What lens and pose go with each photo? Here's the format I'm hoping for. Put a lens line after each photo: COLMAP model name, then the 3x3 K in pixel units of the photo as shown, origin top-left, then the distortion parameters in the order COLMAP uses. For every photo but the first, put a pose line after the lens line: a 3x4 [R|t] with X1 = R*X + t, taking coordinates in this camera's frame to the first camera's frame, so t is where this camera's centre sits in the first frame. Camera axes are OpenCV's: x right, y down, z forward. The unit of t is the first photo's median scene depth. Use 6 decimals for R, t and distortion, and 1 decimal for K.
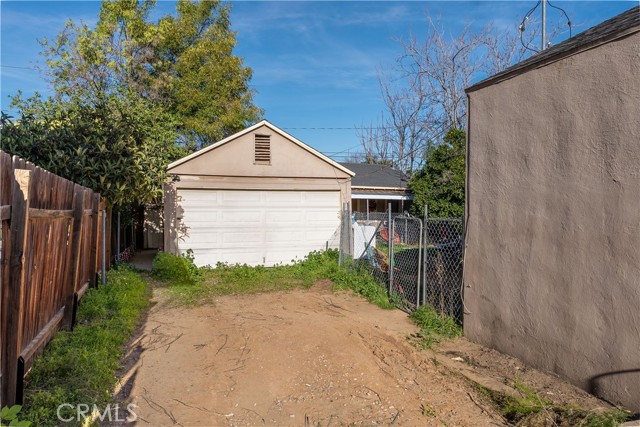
lens RADIAL K [[454.0, 0, 335.7], [0, 454.0, 195.5], [0, 0, 1]] dist [-0.014625, 0.000769]
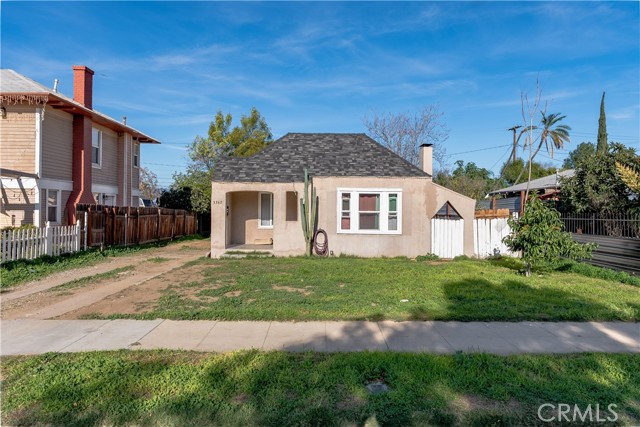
lens RADIAL K [[426.7, 0, 318.3], [0, 426.7, 209.5], [0, 0, 1]] dist [0.000922, -0.000341]
pose [[0.935637, -0.004158, -0.352939, 1.057539], [0.008220, 0.999916, 0.010011, -0.025594], [0.352868, -0.012268, 0.935593, -1.161690]]
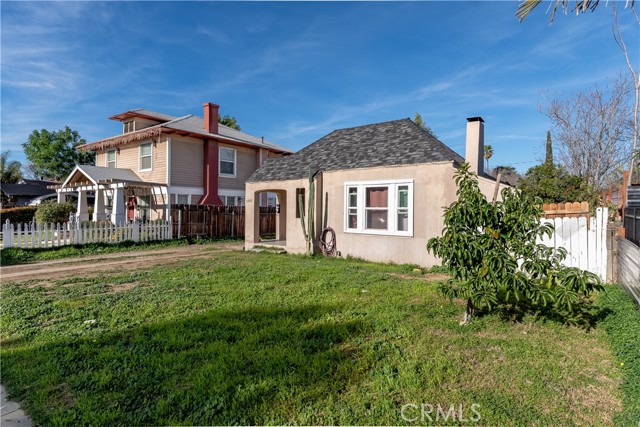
lens RADIAL K [[350.7, 0, 320.0], [0, 350.7, 210.5], [0, 0, 1]] dist [-0.002150, -0.000649]
pose [[0.523916, -0.007668, -0.851735, 1.423314], [0.015963, 0.999872, 0.000817, -0.003104], [0.851620, -0.014024, 0.523972, -0.518607]]
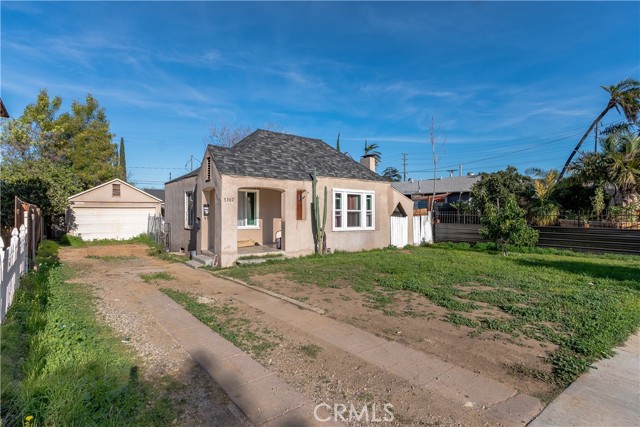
lens RADIAL K [[339.3, 0, 322.6], [0, 339.3, 211.7], [0, 0, 1]] dist [0.008464, -0.000065]
pose [[0.956956, -0.004895, 0.290191, 0.340659], [0.000564, 0.999887, 0.015006, -0.018975], [-0.290232, -0.014196, 0.956851, -0.967527]]
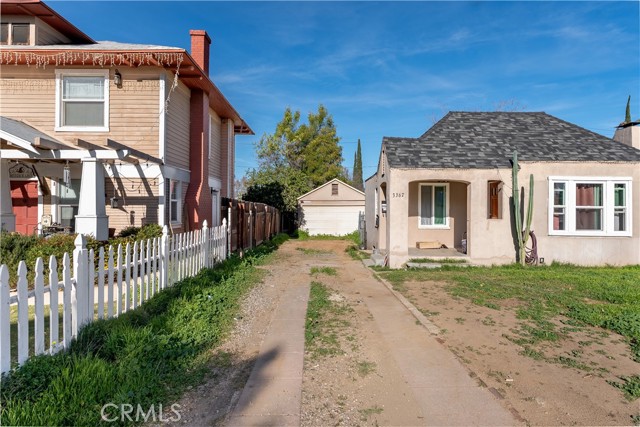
lens RADIAL K [[375.8, 0, 316.0], [0, 375.8, 210.4], [0, 0, 1]] dist [-0.008012, 0.002110]
pose [[0.930004, -0.003850, -0.367530, 0.495481], [0.008788, 0.999892, 0.011764, -0.013369], [0.367445, -0.014171, 0.929937, -0.951691]]
